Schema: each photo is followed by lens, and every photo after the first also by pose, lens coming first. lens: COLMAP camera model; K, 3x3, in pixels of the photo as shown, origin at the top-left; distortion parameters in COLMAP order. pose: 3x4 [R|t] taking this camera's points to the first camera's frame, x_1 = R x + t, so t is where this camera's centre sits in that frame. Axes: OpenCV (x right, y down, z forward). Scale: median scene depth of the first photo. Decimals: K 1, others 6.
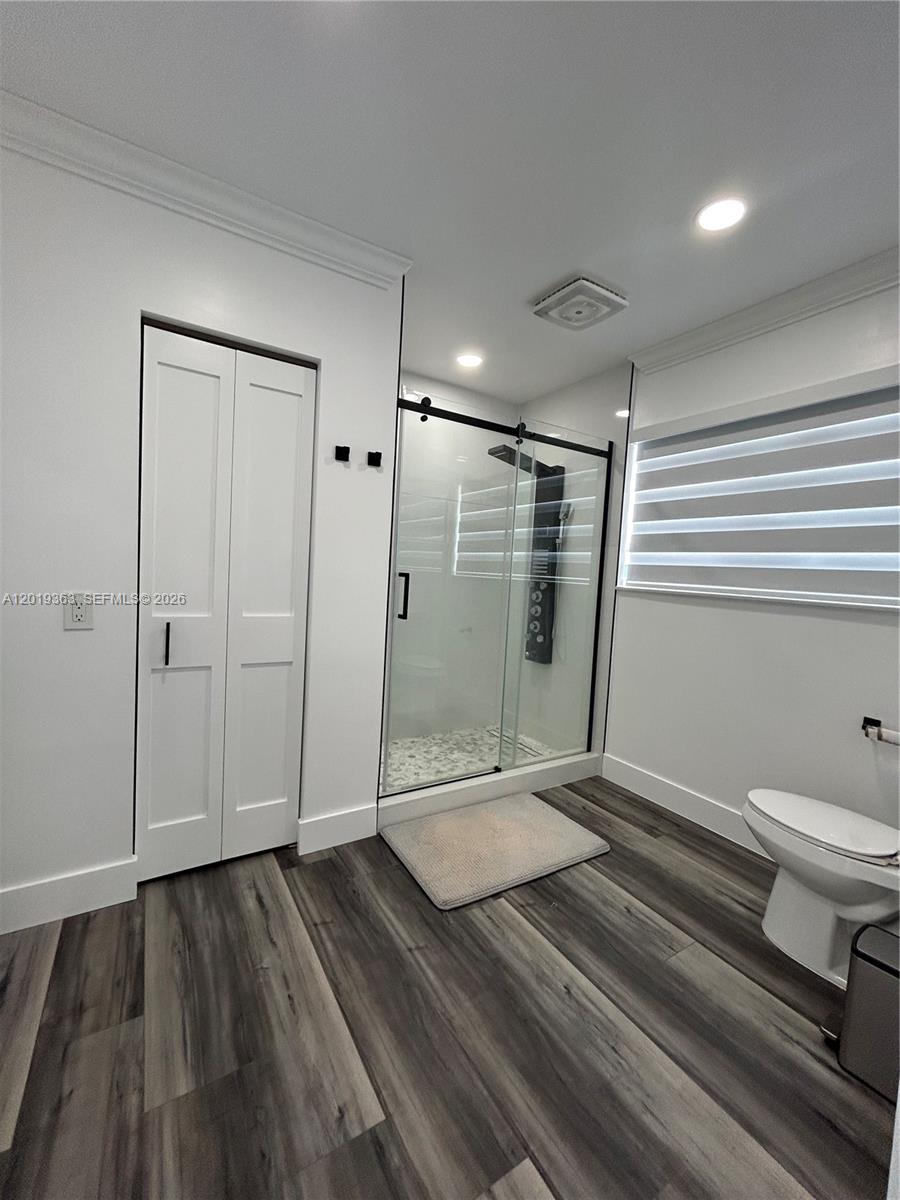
lens RADIAL K [[487.3, 0, 452.0], [0, 487.3, 599.7], [0, 0, 1]] dist [0.003468, 0.000754]
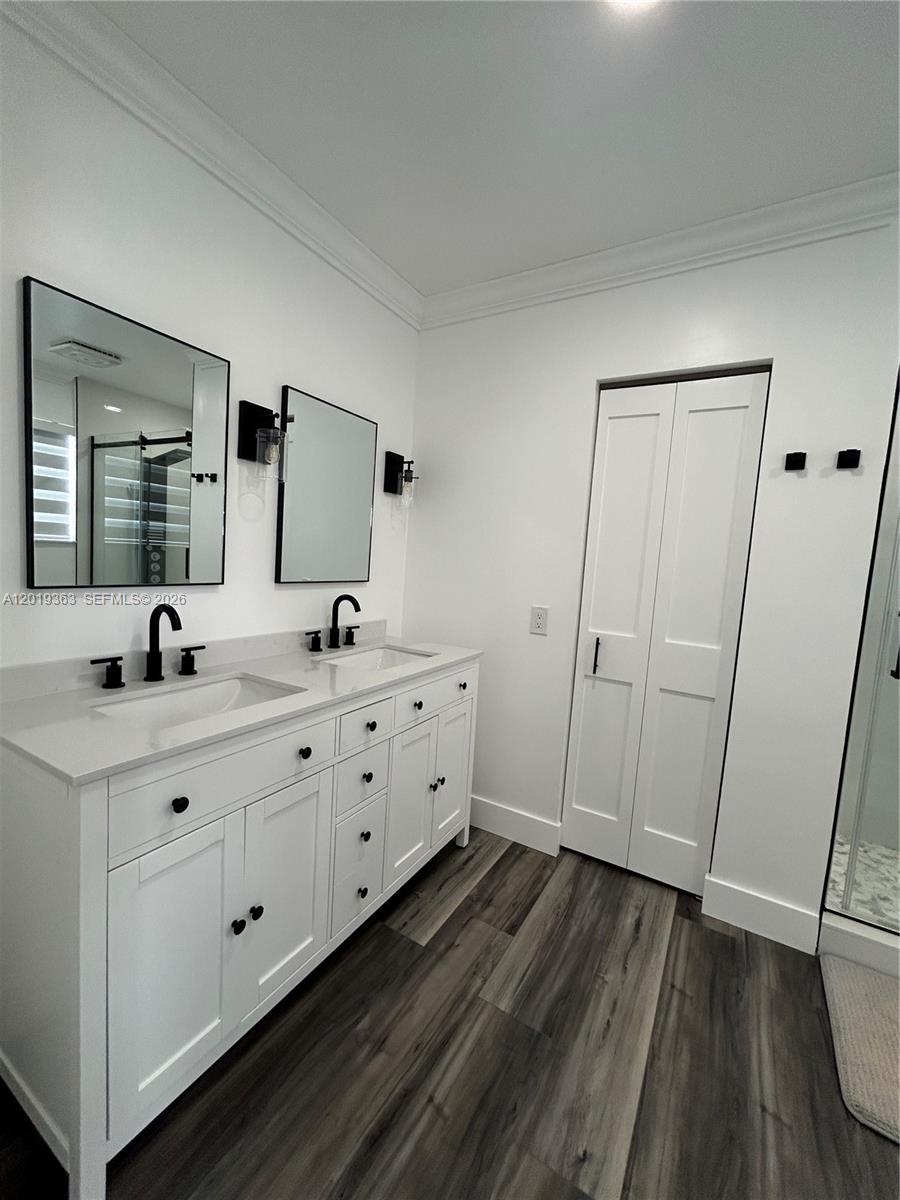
lens RADIAL K [[487.3, 0, 450.7], [0, 487.3, 598.9], [0, 0, 1]] dist [0.003468, 0.000754]
pose [[0.463006, 0.057176, -0.884509, 0.296006], [-0.099992, 0.994916, 0.011971, -0.024882], [0.880697, 0.082901, 0.466369, 0.146841]]
